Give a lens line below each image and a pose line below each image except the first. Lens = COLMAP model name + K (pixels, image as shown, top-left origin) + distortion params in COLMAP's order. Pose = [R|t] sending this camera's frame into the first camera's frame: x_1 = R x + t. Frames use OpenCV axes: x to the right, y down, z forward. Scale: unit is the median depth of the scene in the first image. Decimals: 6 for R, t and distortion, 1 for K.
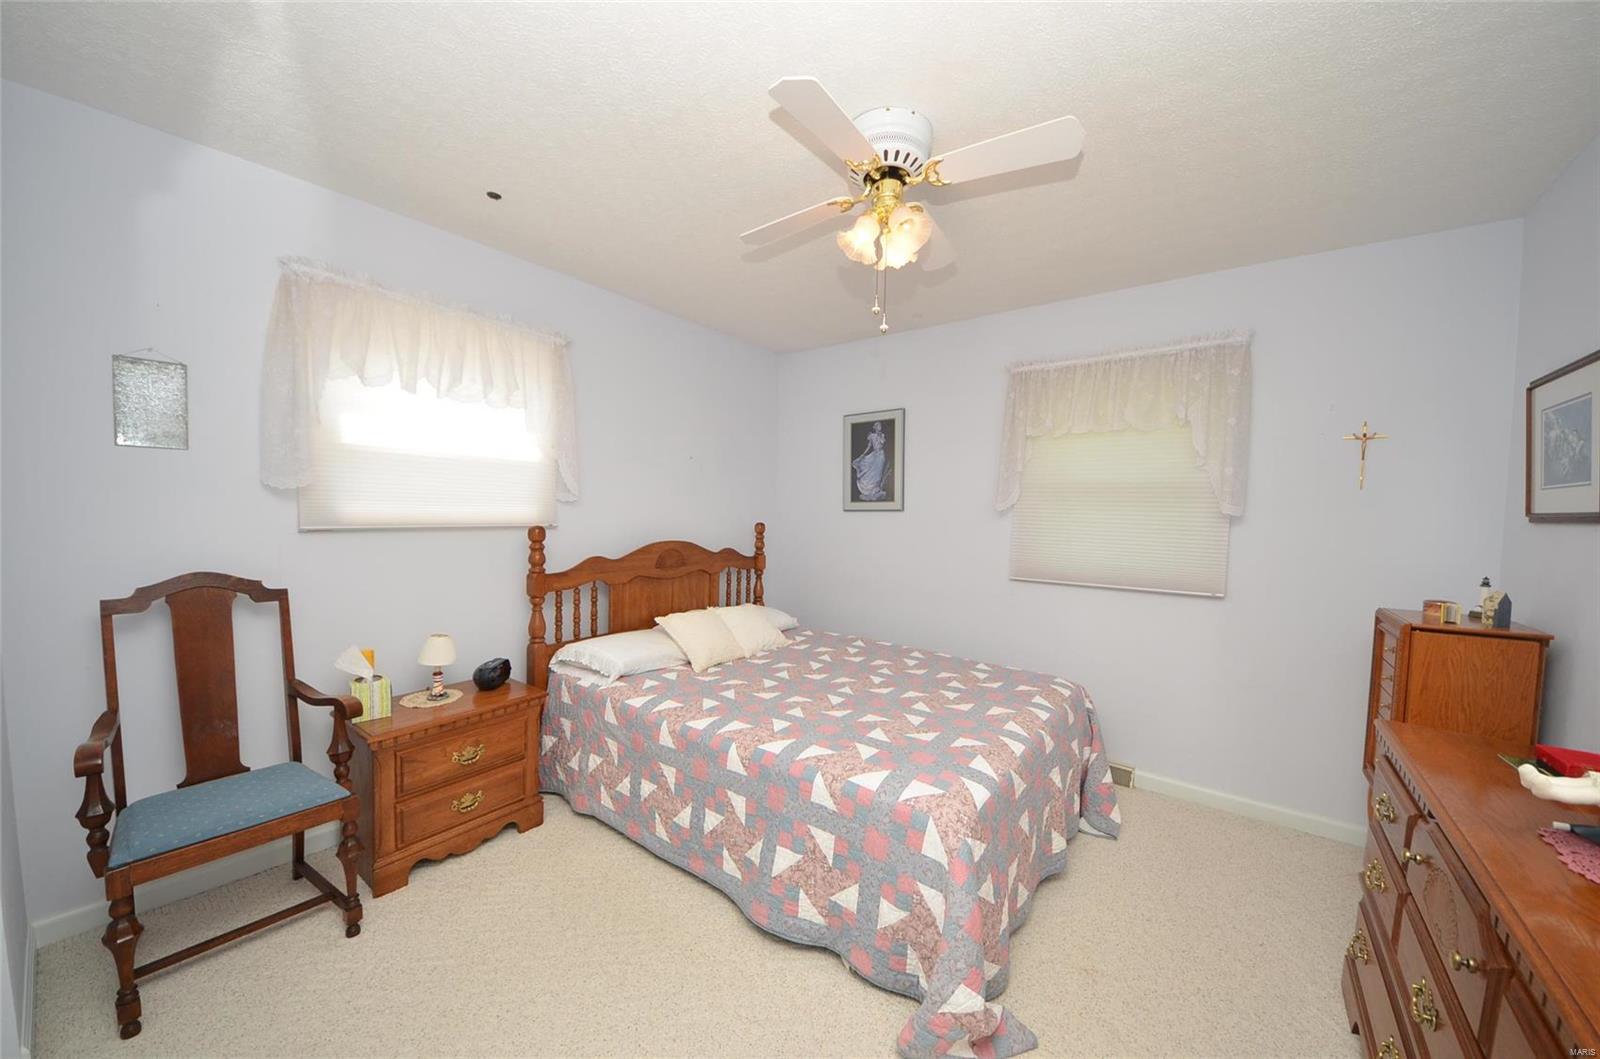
lens RADIAL K [[570.6, 0, 809.6], [0, 570.6, 544.8], [0, 0, 1]] dist [0.000830, -0.005204]
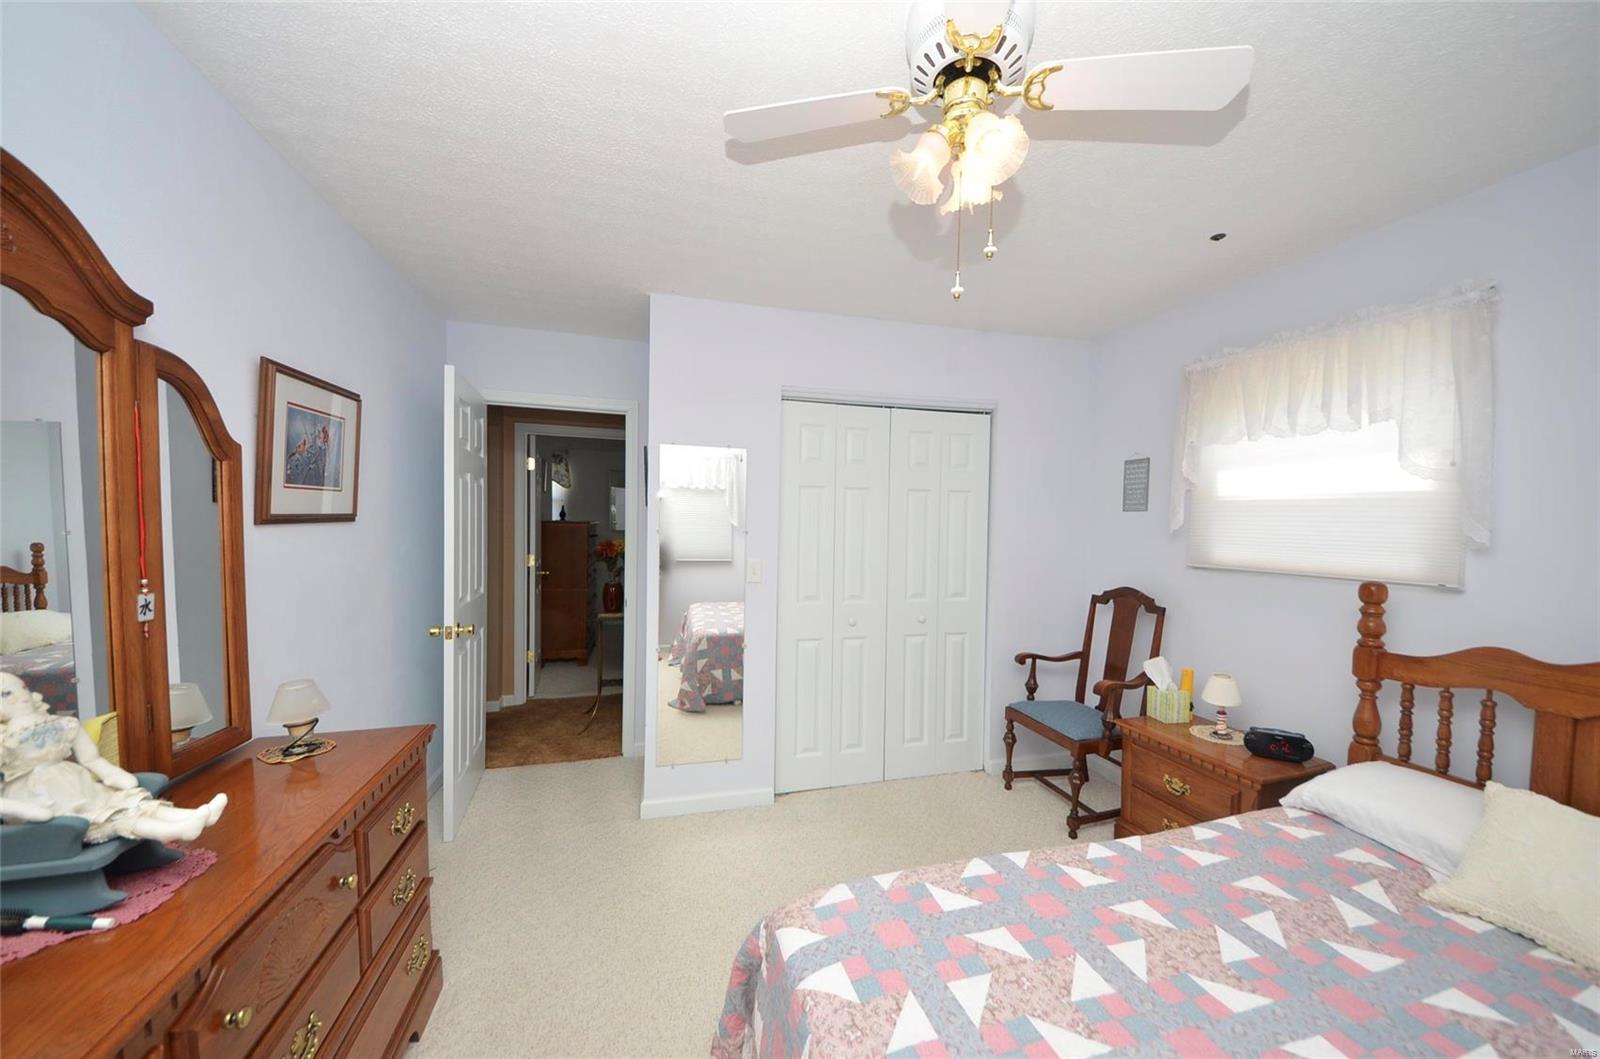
lens RADIAL K [[570.6, 0, 804.4], [0, 570.6, 541.7], [0, 0, 1]] dist [0.000830, -0.005204]
pose [[-0.614967, -0.001888, -0.788550, 0.533500], [-0.073128, 0.995824, 0.054646, -0.070660], [0.785155, 0.091270, -0.612537, 0.875958]]
